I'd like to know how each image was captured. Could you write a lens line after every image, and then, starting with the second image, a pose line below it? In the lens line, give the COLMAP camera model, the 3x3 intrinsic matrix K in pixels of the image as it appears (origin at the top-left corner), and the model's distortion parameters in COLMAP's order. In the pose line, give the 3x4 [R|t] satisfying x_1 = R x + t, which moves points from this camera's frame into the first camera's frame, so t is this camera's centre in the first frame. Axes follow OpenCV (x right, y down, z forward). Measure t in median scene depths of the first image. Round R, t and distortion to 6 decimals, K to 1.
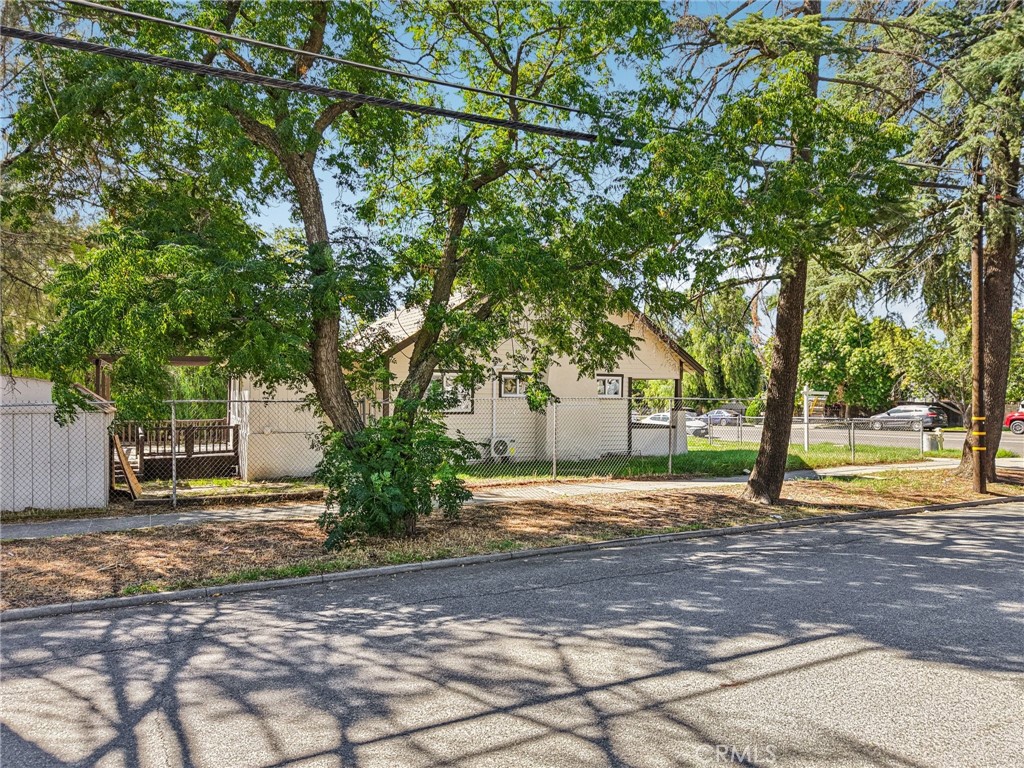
lens RADIAL K [[690.3, 0, 506.0], [0, 690.3, 385.9], [0, 0, 1]] dist [0.009442, -0.000356]
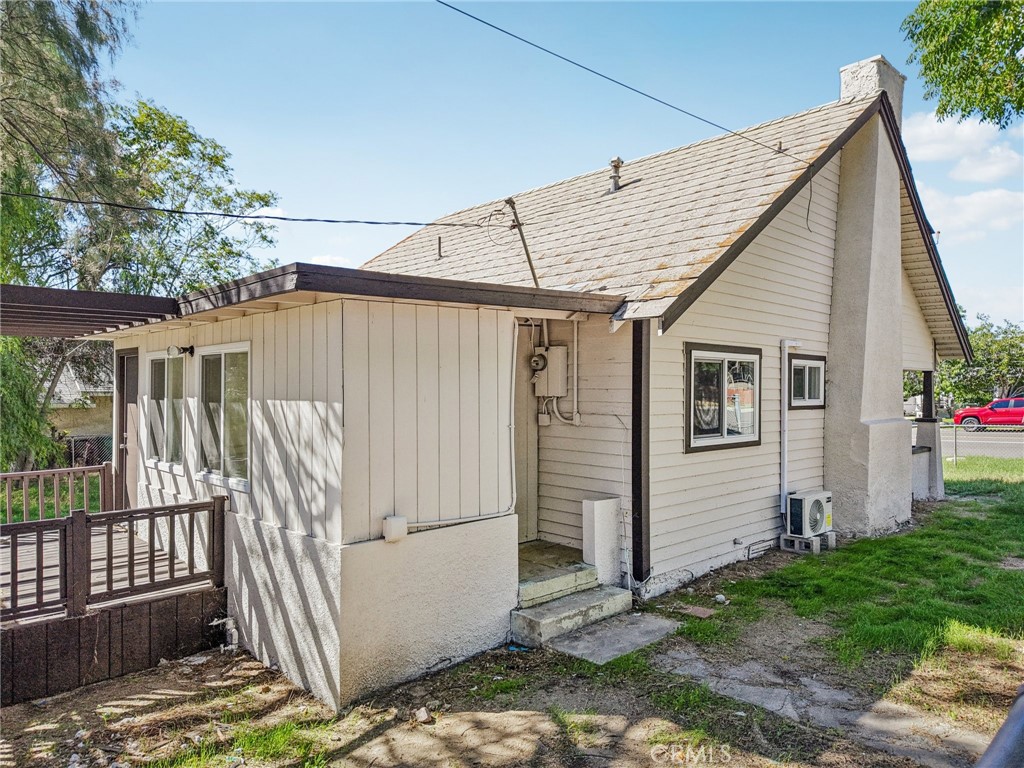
lens RADIAL K [[690.3, 0, 506.0], [0, 690.3, 385.9], [0, 0, 1]] dist [0.009442, -0.000356]
pose [[0.954635, 0.000986, 0.297776, -0.463909], [-0.004852, 0.999913, 0.012246, -0.007400], [-0.297738, -0.013136, 0.954557, 0.817510]]
